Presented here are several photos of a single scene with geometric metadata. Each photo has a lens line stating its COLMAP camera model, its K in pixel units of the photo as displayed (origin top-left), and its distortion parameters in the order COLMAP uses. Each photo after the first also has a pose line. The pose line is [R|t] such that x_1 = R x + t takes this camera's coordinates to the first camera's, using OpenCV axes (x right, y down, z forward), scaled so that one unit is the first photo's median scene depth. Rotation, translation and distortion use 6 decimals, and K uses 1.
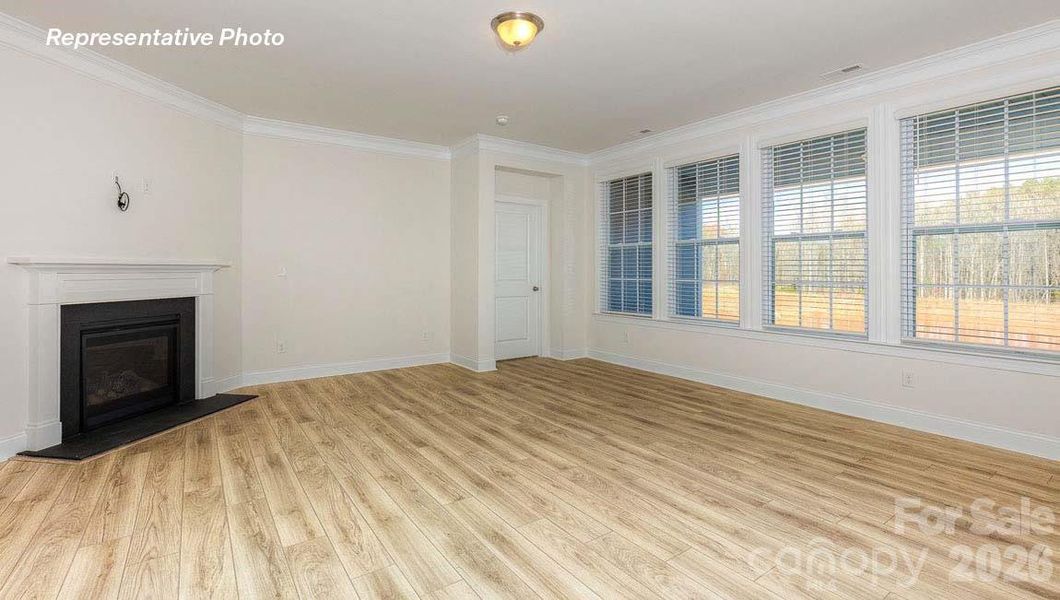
lens RADIAL K [[482.6, 0, 535.0], [0, 482.6, 270.5], [0, 0, 1]] dist [-0.001485, -0.000235]
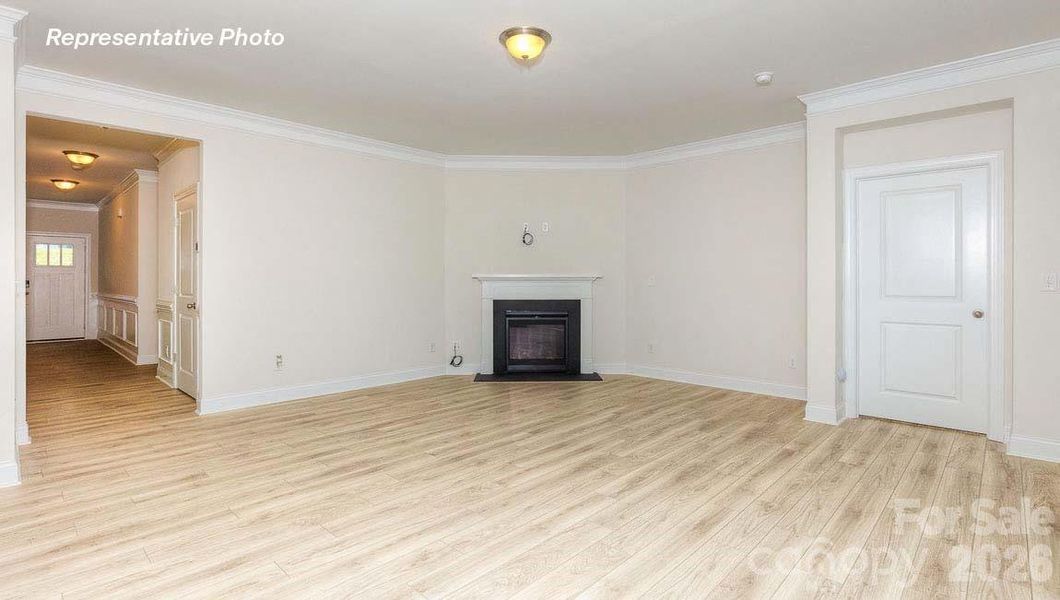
lens RADIAL K [[507.8, 0, 525.4], [0, 507.8, 278.9], [0, 0, 1]] dist [-0.000019, 0.000226]
pose [[0.188696, -0.004993, -0.982023, 1.015563], [-0.003511, 0.999977, -0.005758, 0.003647], [0.982029, 0.004535, 0.188675, 0.802104]]
